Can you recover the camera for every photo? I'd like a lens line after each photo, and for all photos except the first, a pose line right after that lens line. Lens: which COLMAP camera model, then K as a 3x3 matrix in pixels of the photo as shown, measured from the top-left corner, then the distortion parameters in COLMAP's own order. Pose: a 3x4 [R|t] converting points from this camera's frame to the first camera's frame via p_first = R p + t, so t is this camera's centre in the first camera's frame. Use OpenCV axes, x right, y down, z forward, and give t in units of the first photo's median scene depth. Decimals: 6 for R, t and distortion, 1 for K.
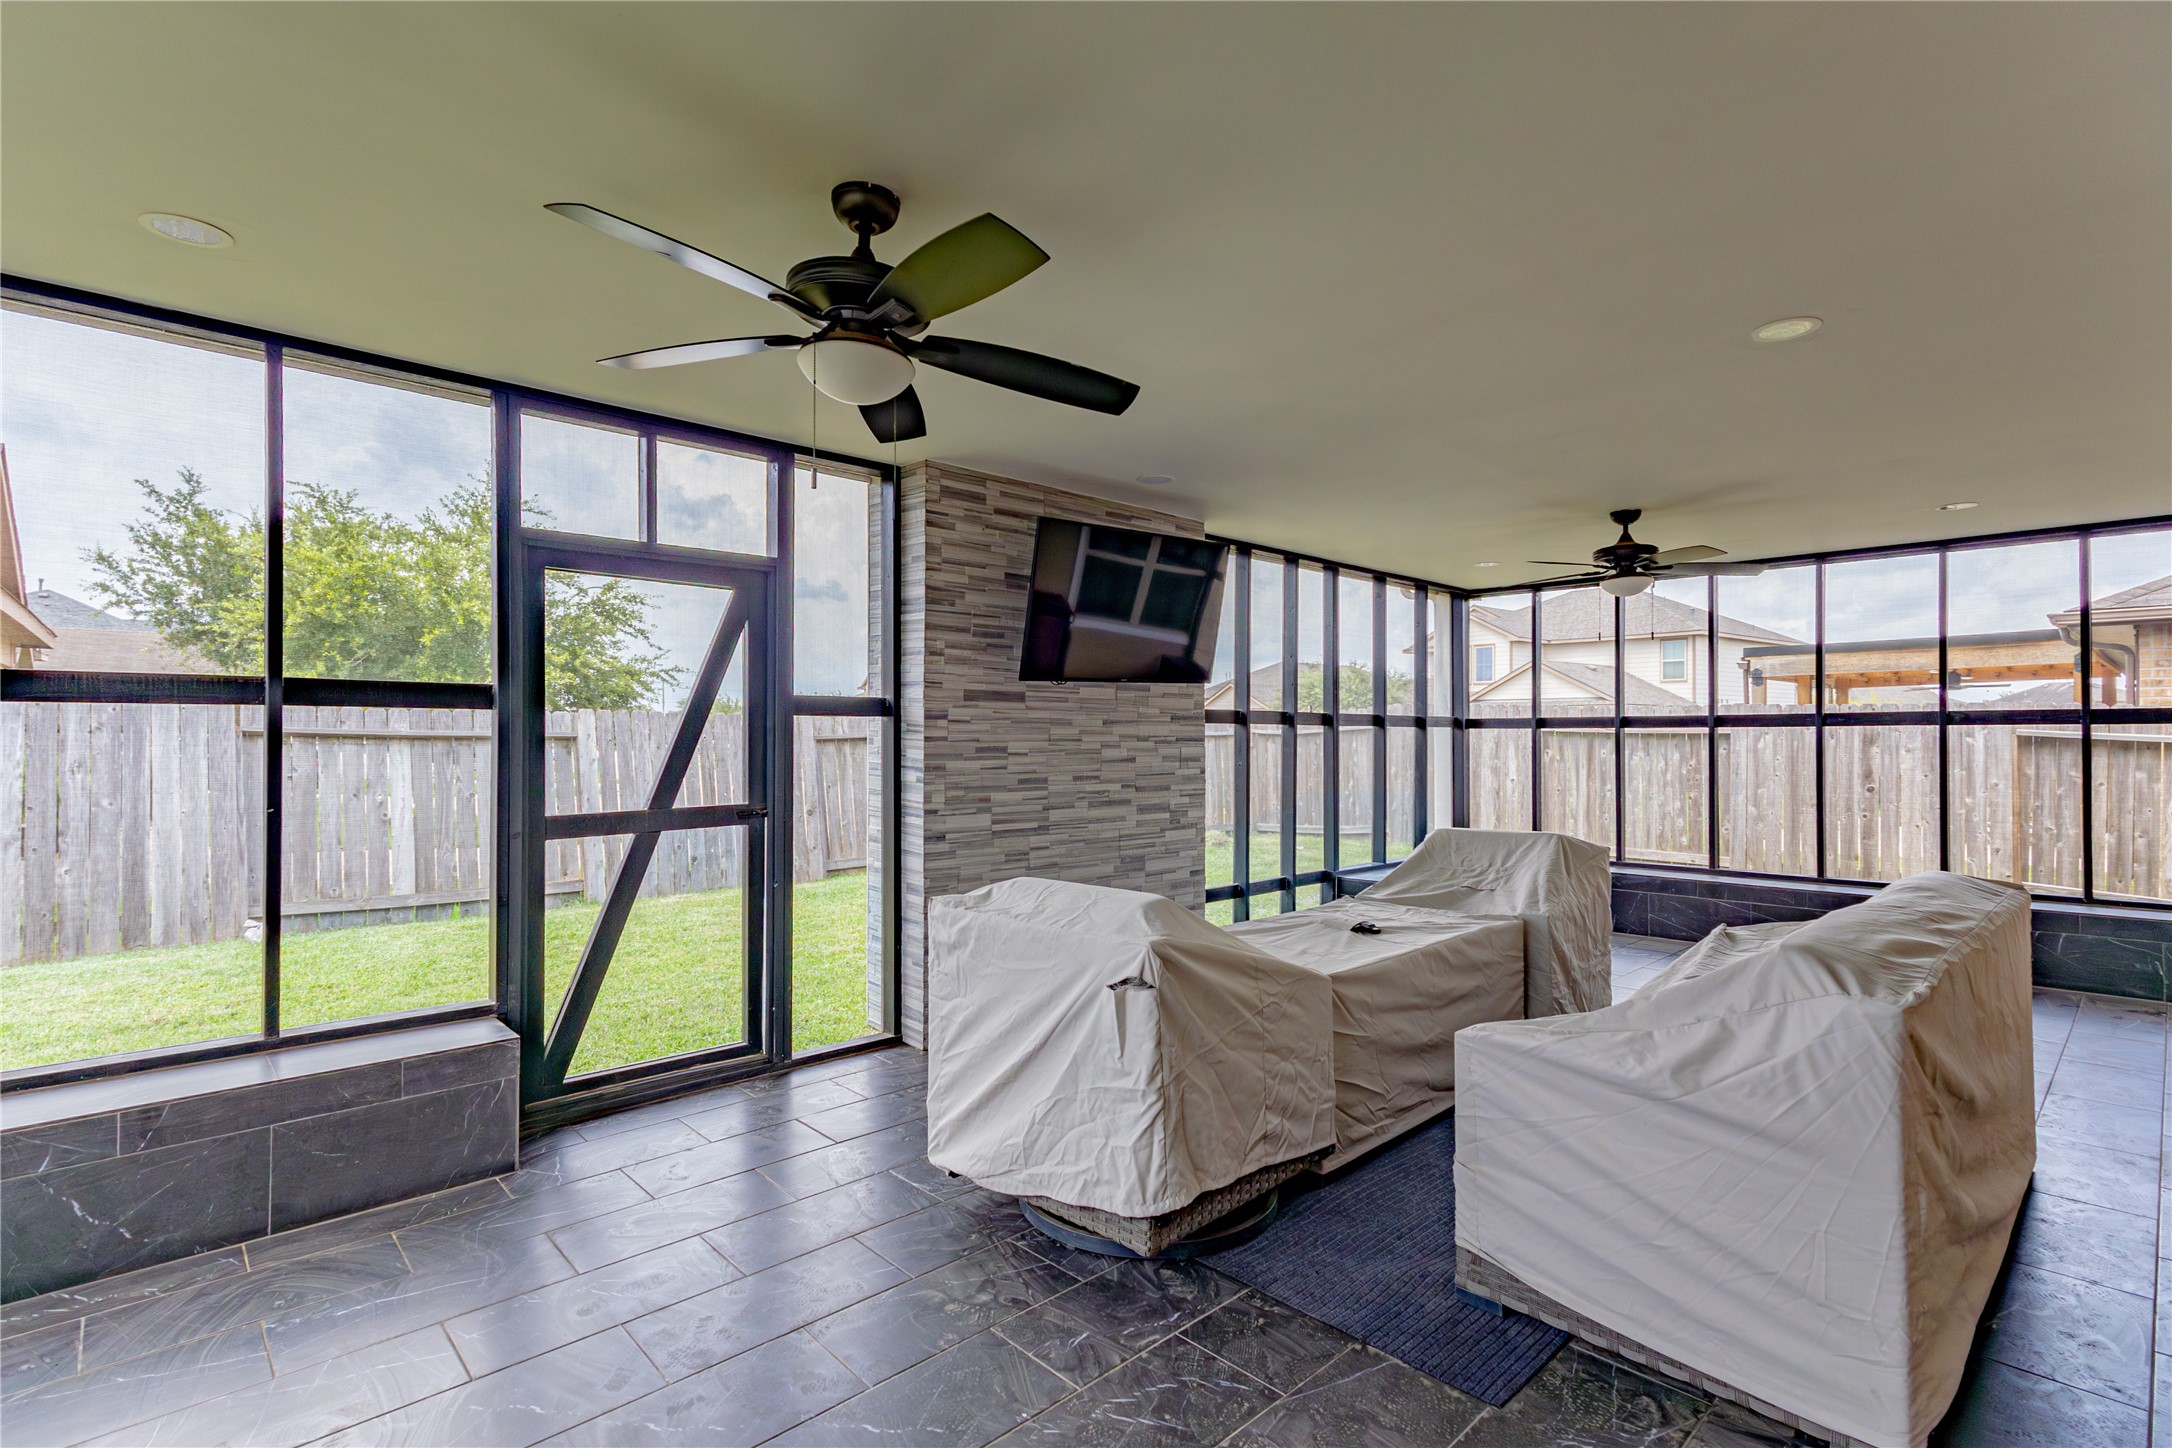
lens RADIAL K [[1027.8, 0, 1093.8], [0, 1027.8, 722.1], [0, 0, 1]] dist [0.003325, 0.001274]
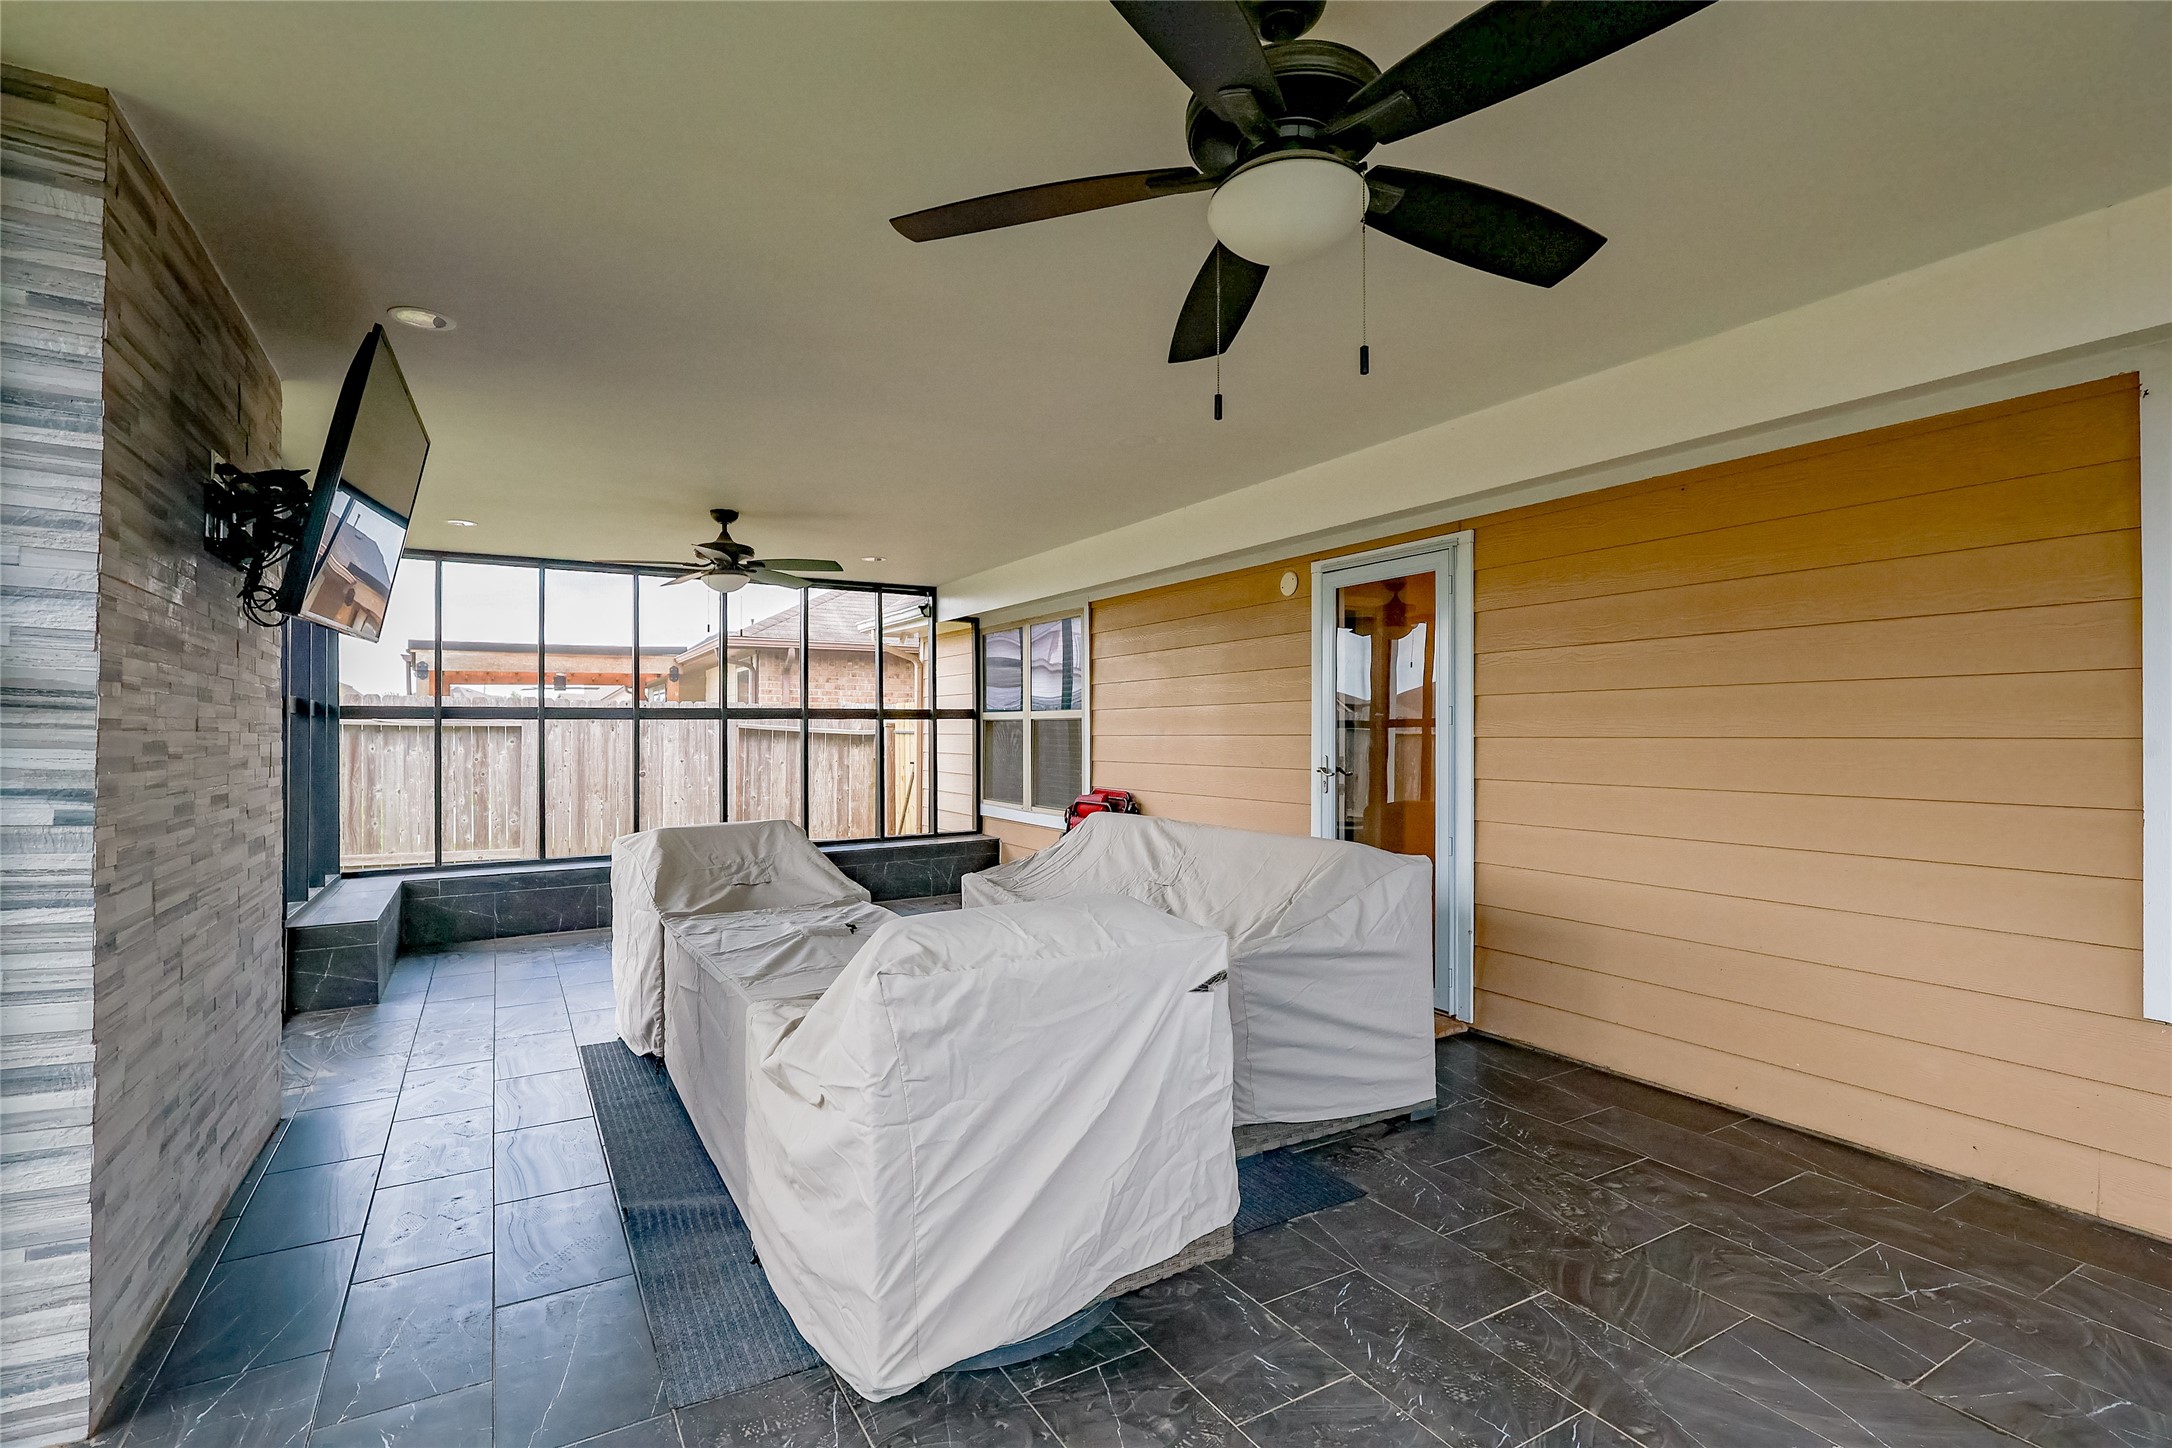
lens RADIAL K [[1027.8, 0, 1081.1], [0, 1027.8, 721.5], [0, 0, 1]] dist [0.003325, 0.001274]
pose [[0.227843, 0.008493, 0.973661, -0.415597], [-0.012462, 0.999905, -0.005806, 0.010408], [-0.973618, -0.010811, 0.227927, 0.410805]]
